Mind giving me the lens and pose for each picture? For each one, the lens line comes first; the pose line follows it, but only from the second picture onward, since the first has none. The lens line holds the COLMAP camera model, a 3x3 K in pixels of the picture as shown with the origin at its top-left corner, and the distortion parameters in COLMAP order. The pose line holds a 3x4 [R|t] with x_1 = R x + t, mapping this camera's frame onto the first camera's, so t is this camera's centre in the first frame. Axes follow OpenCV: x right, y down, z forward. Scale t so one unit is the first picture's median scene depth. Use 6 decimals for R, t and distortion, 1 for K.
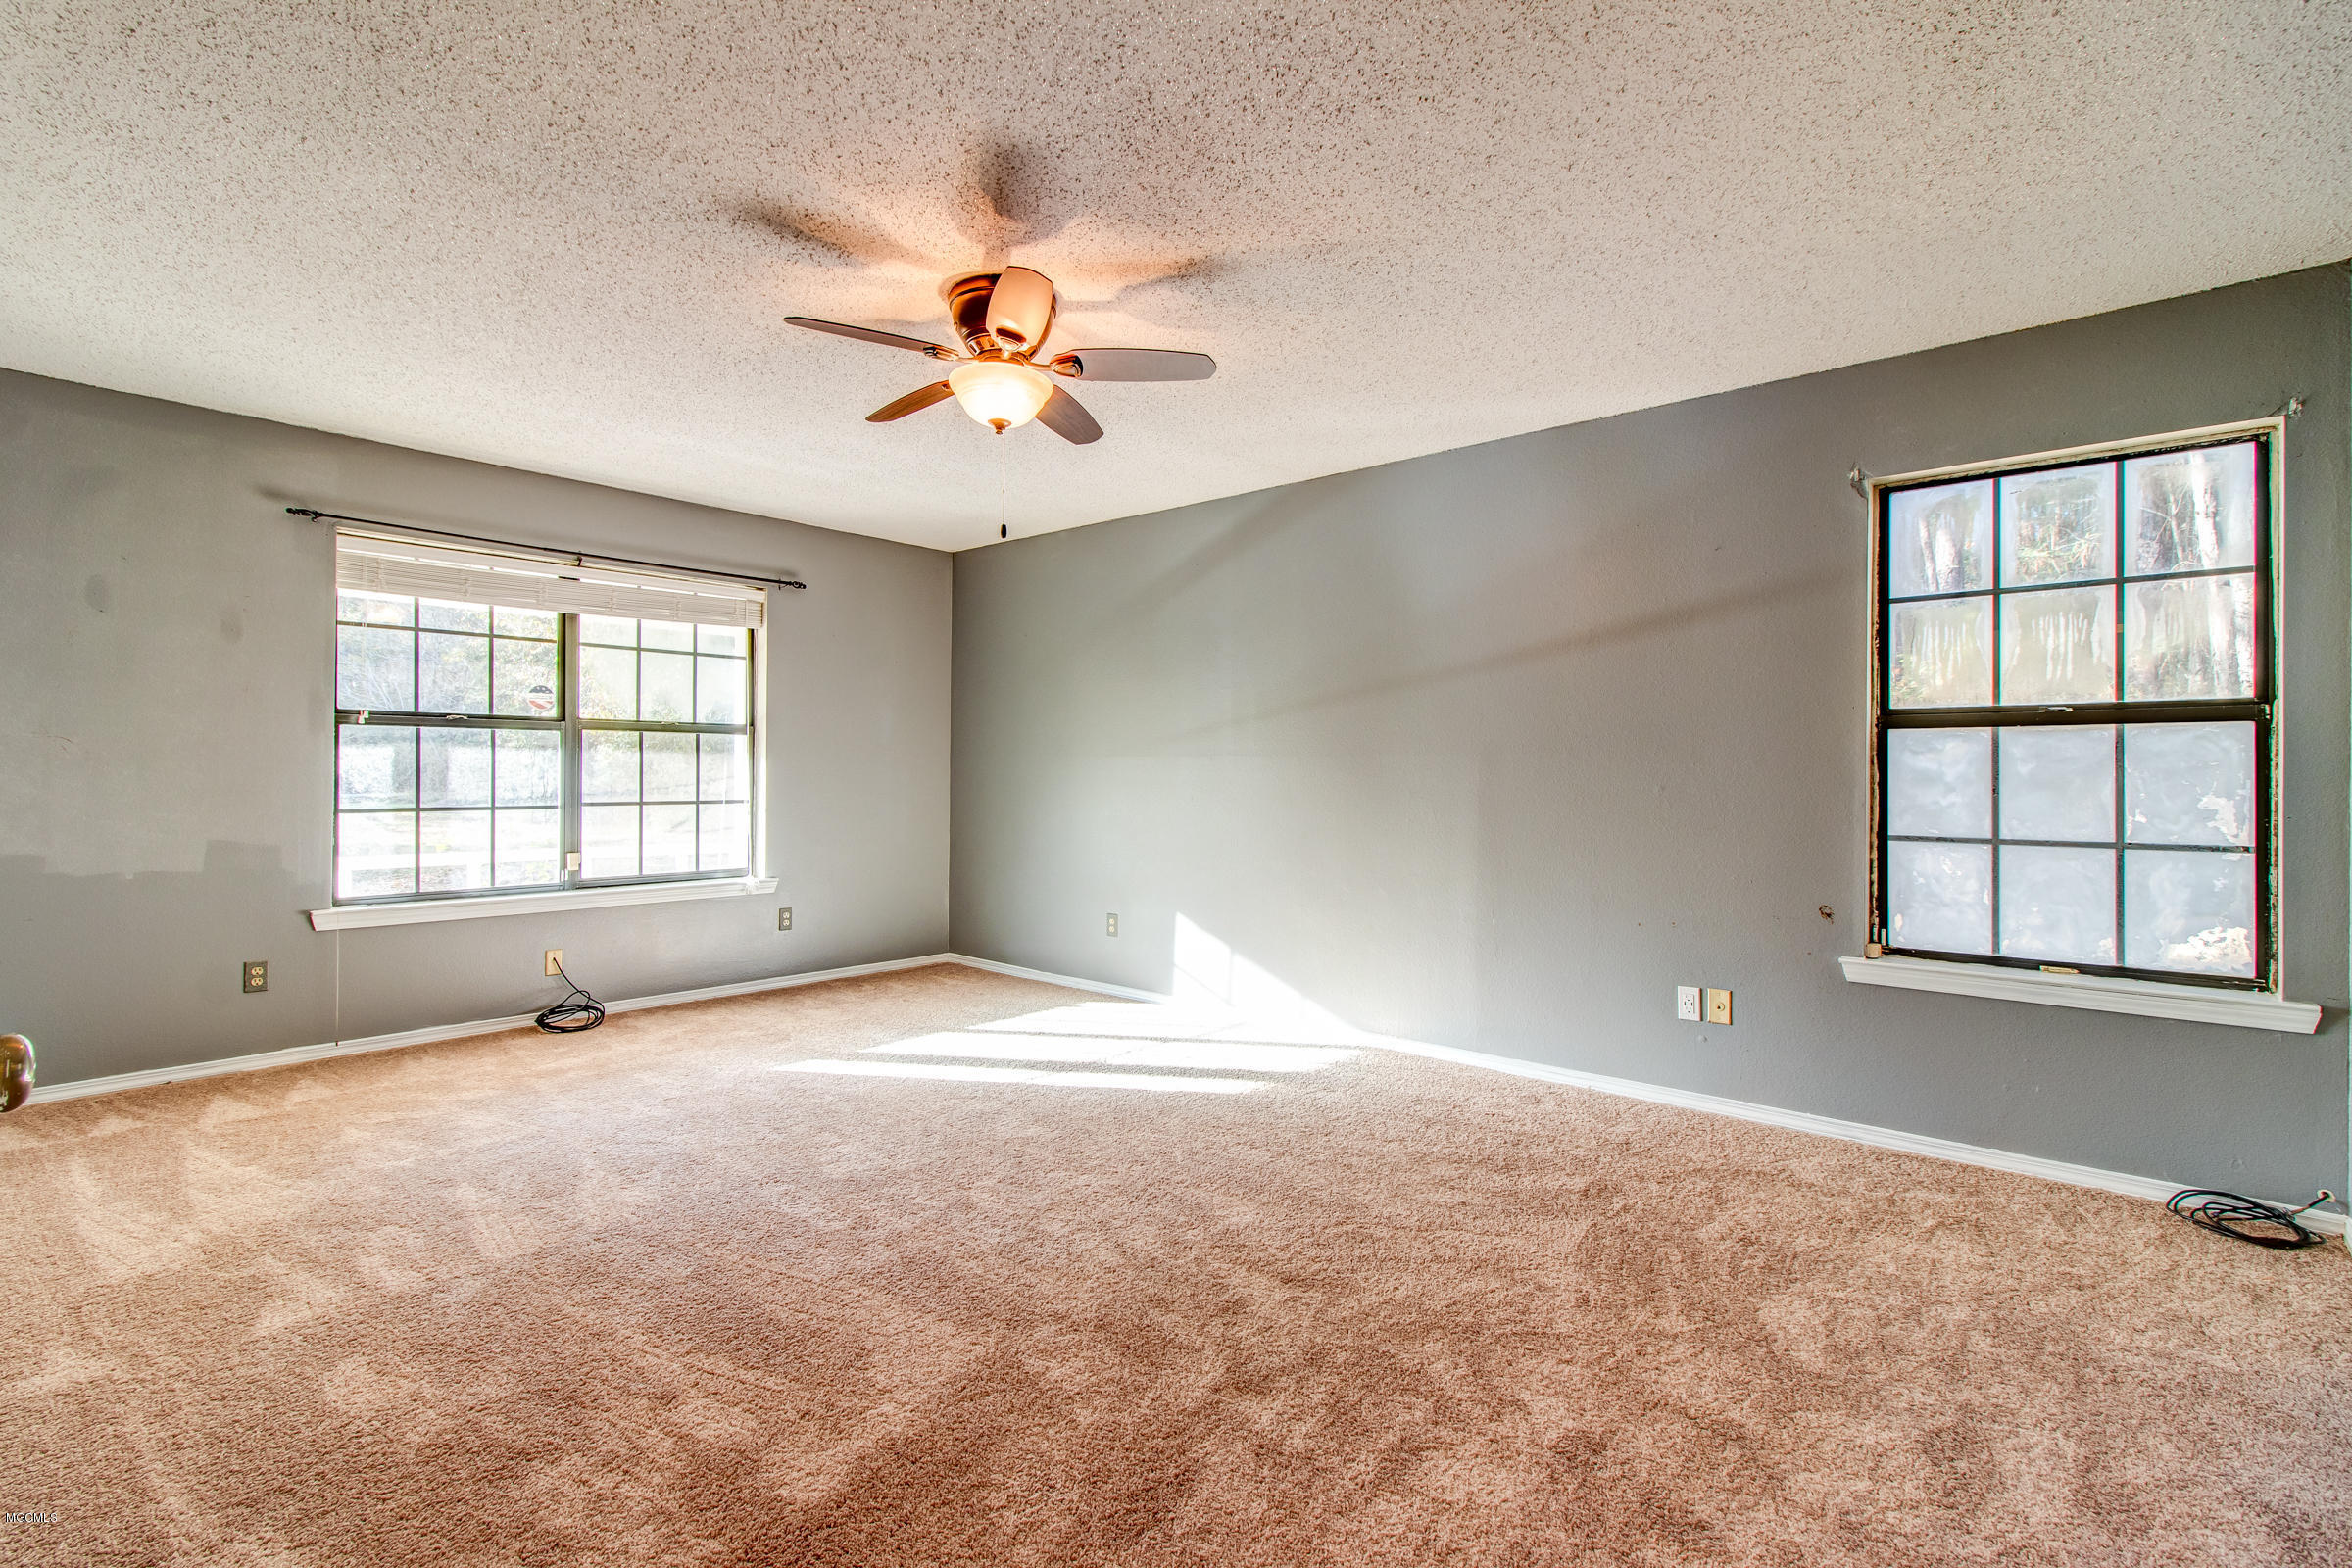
lens RADIAL K [[1054.6, 0, 1140.2], [0, 1054.6, 769.1], [0, 0, 1]] dist [0.001080, 0.000107]
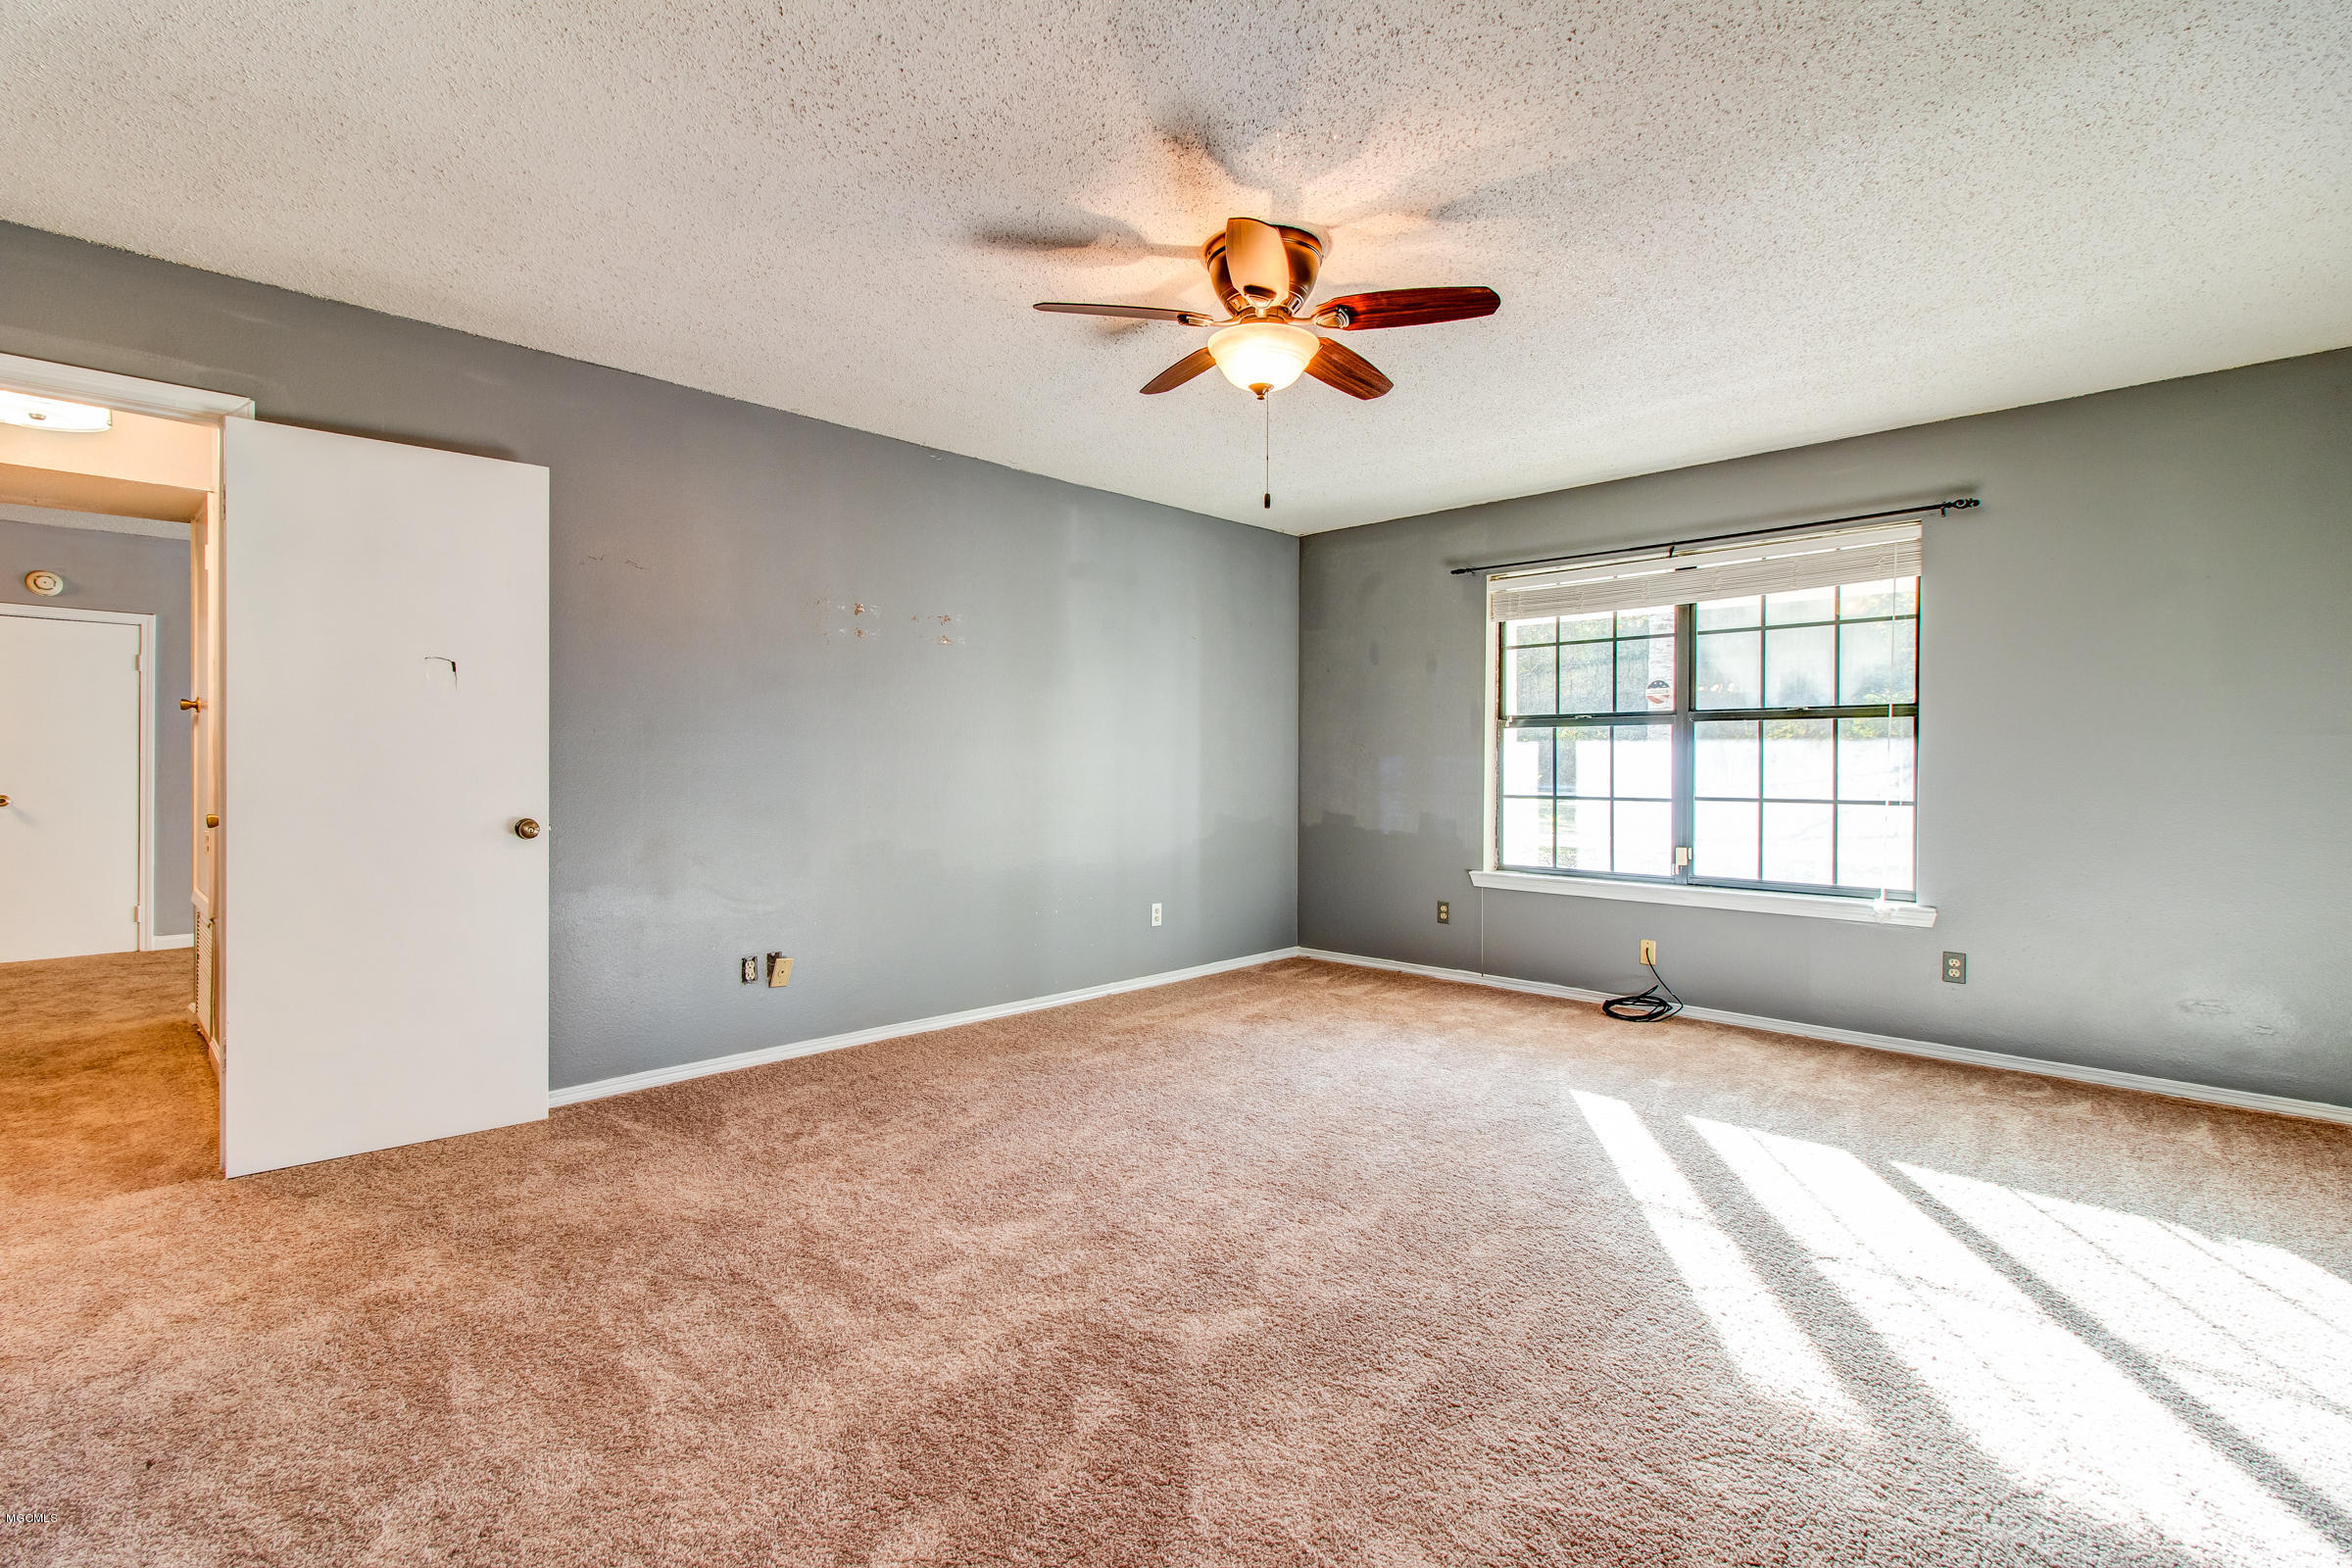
lens RADIAL K [[1054.6, 0, 1140.2], [0, 1054.6, 769.1], [0, 0, 1]] dist [0.001080, 0.000107]
pose [[-0.034219, -0.000972, -0.999414, 0.468605], [0.001937, 0.999998, -0.001039, 0.006740], [0.999412, -0.001971, -0.034217, 0.537963]]
